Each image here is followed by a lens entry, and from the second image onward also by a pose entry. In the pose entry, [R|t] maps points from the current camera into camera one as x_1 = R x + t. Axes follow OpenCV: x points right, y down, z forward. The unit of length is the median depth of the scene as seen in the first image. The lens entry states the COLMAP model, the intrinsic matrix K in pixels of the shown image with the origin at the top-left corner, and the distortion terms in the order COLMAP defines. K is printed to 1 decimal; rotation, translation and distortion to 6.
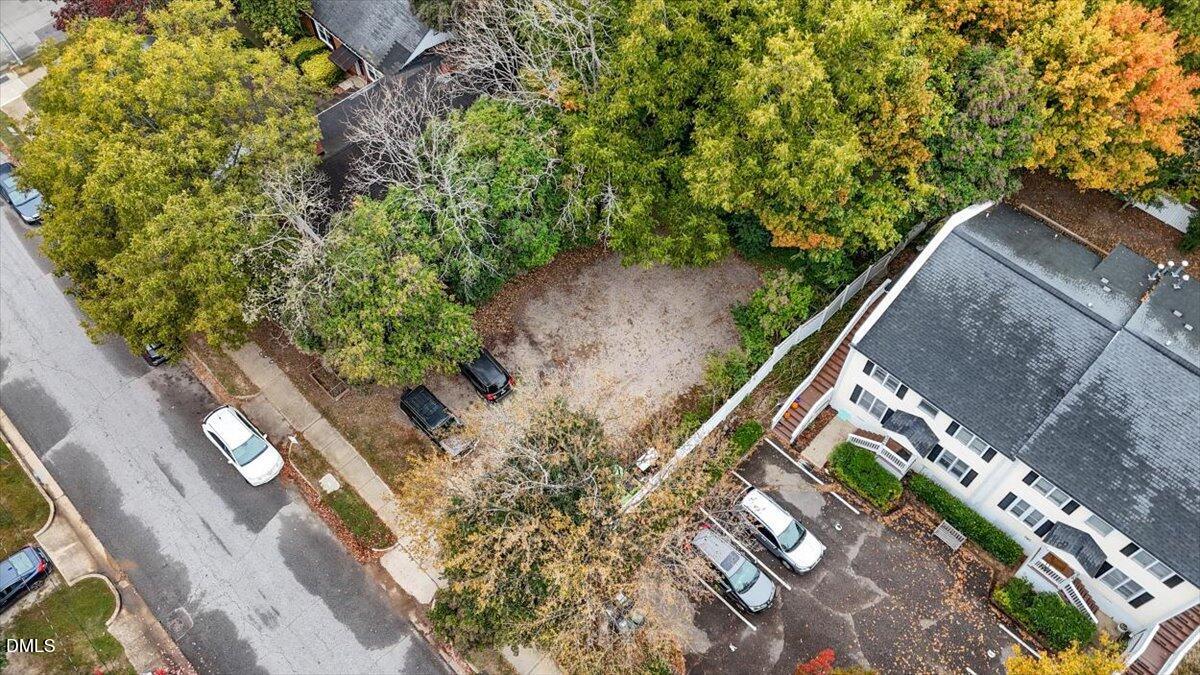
lens RADIAL K [[887.9, 0, 600.8], [0, 887.9, 337.8], [0, 0, 1]] dist [0.036985, -0.003242]
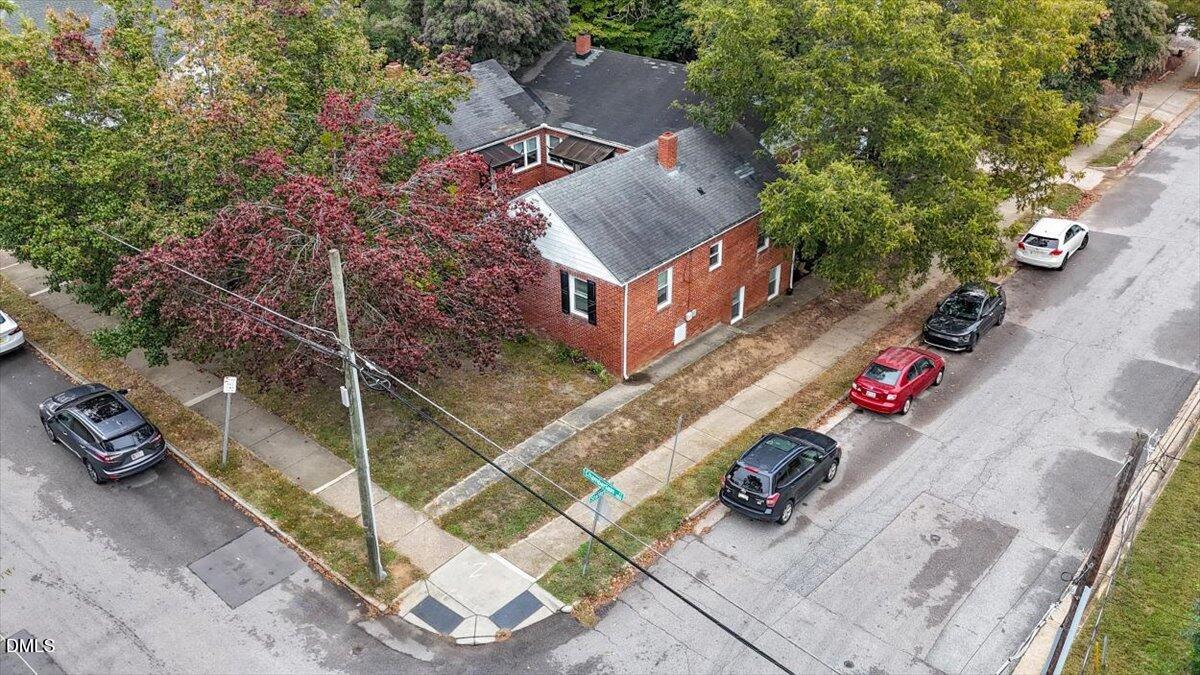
lens RADIAL K [[1002.6, 0, 604.1], [0, 1002.6, 333.2], [0, 0, 1]] dist [0.074383, -0.080195]
pose [[-0.090116, -0.476778, 0.874392, -1.315080], [0.843991, 0.429545, 0.321200, -0.547037], [-0.528732, 0.766925, 0.363688, 0.975979]]
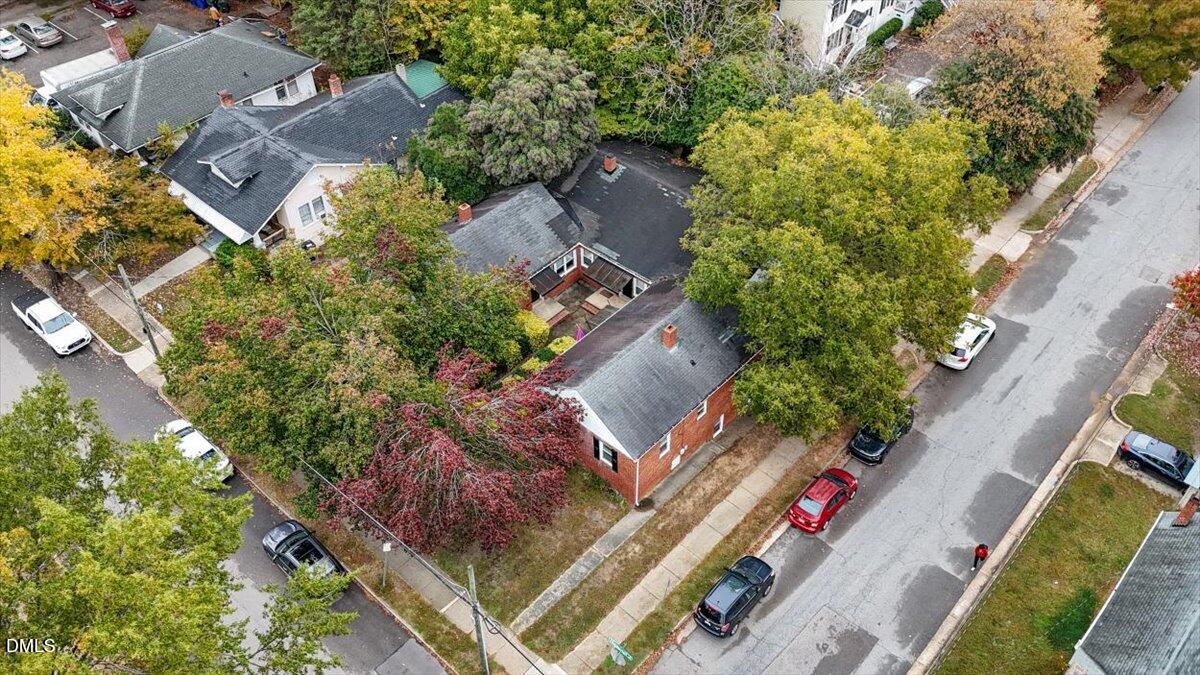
lens RADIAL K [[1002.6, 0, 604.4], [0, 1002.6, 331.5], [0, 0, 1]] dist [0.074383, -0.080195]
pose [[-0.067084, -0.677548, 0.732413, -1.361611], [0.848333, 0.347667, 0.399324, -0.823486], [-0.525197, 0.648118, 0.551463, 0.541632]]
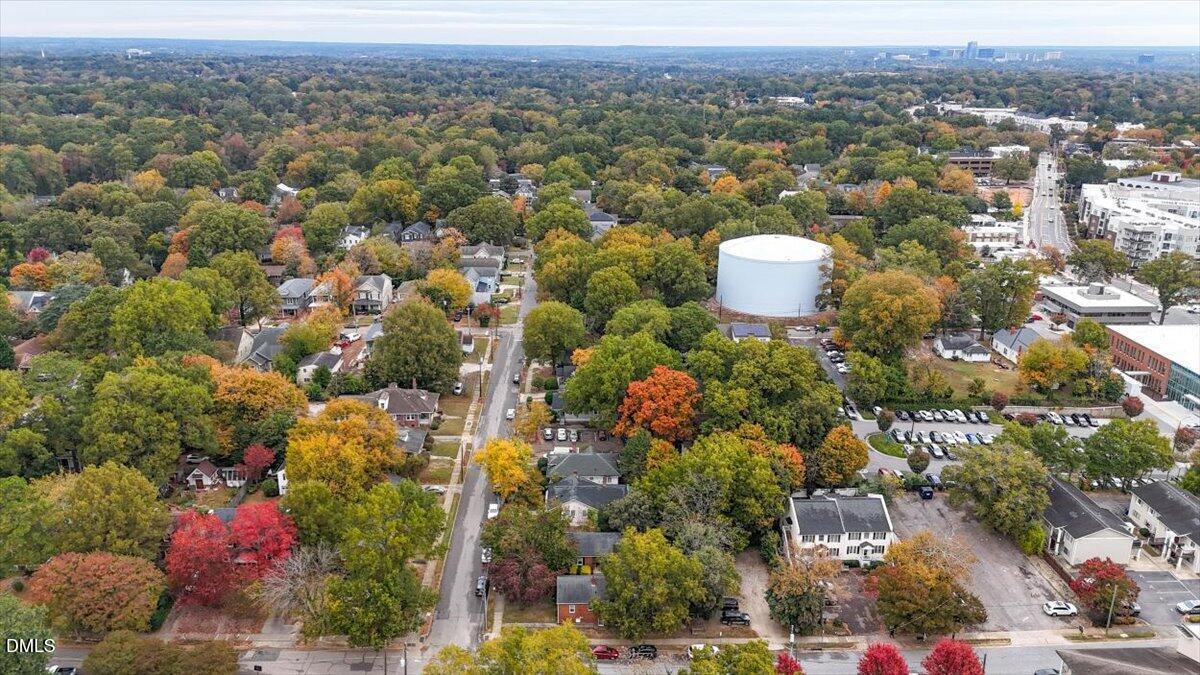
lens RADIAL K [[853.3, 0, 604.0], [0, 853.3, 336.7], [0, 0, 1]] dist [0.025520, 0.000061]
pose [[0.672224, -0.214845, 0.708489, -2.517370], [0.613945, 0.696576, -0.371287, 0.247257], [-0.413747, 0.684561, 0.600158, -1.341575]]
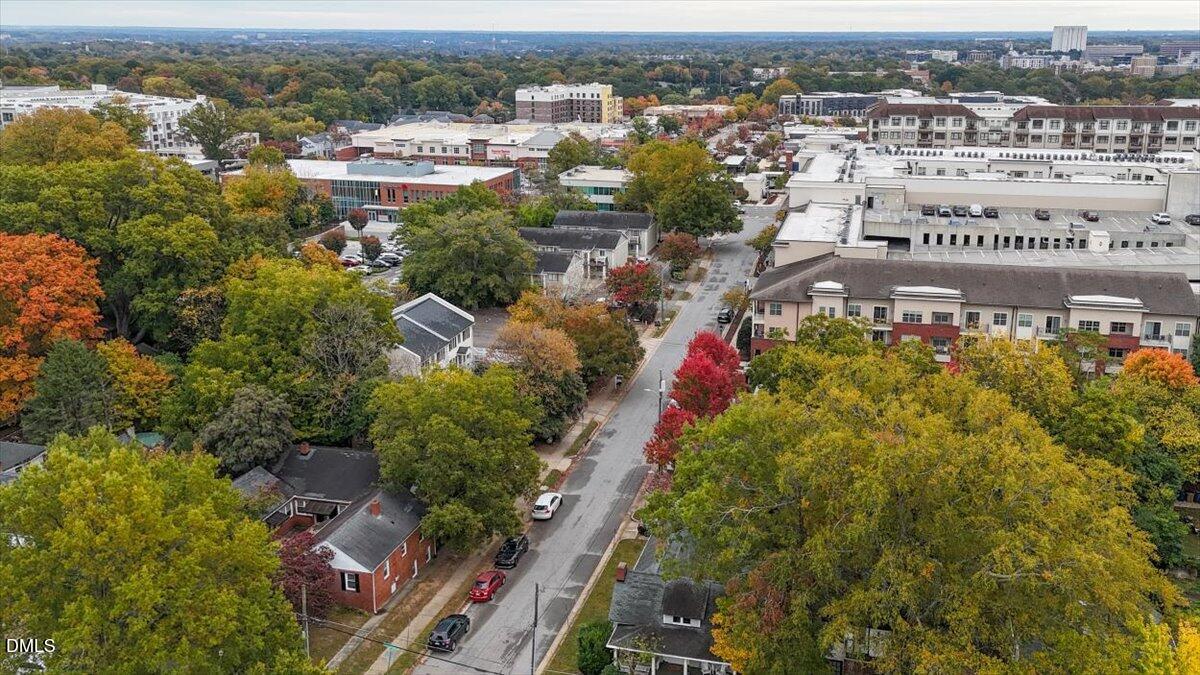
lens RADIAL K [[1002.6, 0, 656.5], [0, 1002.6, 273.7], [0, 0, 1]] dist [0.074383, -0.080195]
pose [[-0.536800, -0.189940, 0.822052, -2.296078], [0.709396, 0.425833, 0.561626, -1.183895], [-0.456732, 0.884641, -0.093844, 0.680122]]
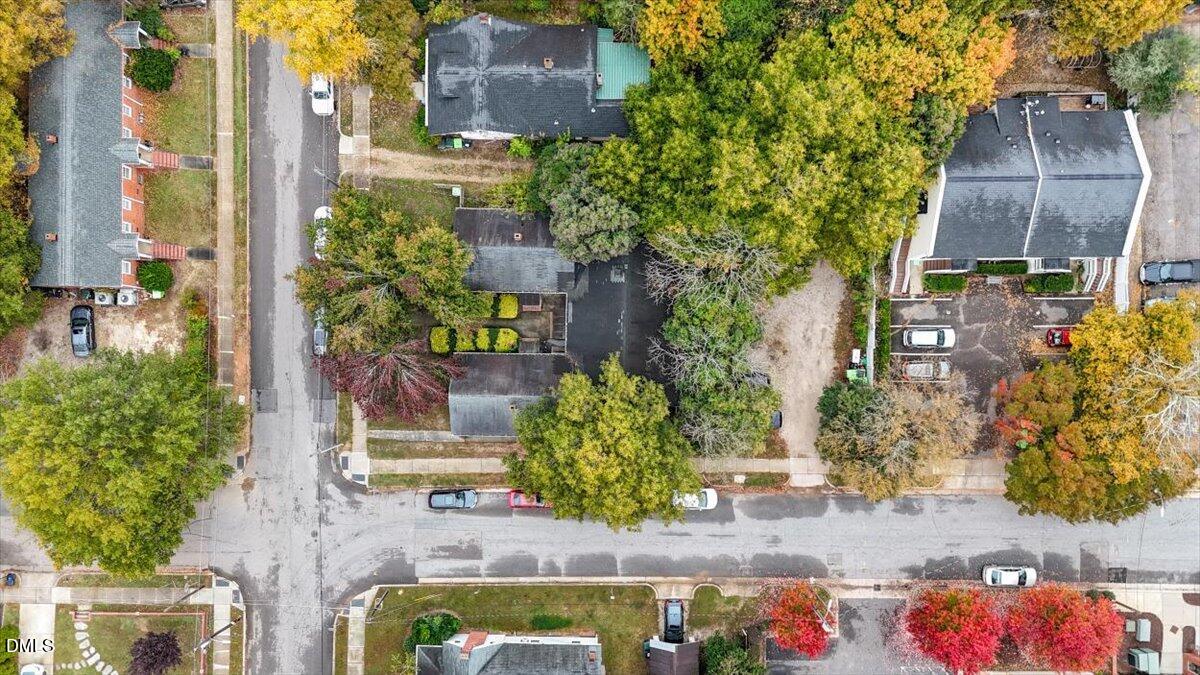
lens RADIAL K [[1002.6, 0, 565.3], [0, 1002.6, 436.1], [0, 0, 1]] dist [0.074383, -0.080195]
pose [[0.709909, -0.704287, -0.002904, -0.510888], [0.596172, 0.598726, 0.534888, -1.300925], [-0.374976, -0.381453, 0.844918, -0.664555]]
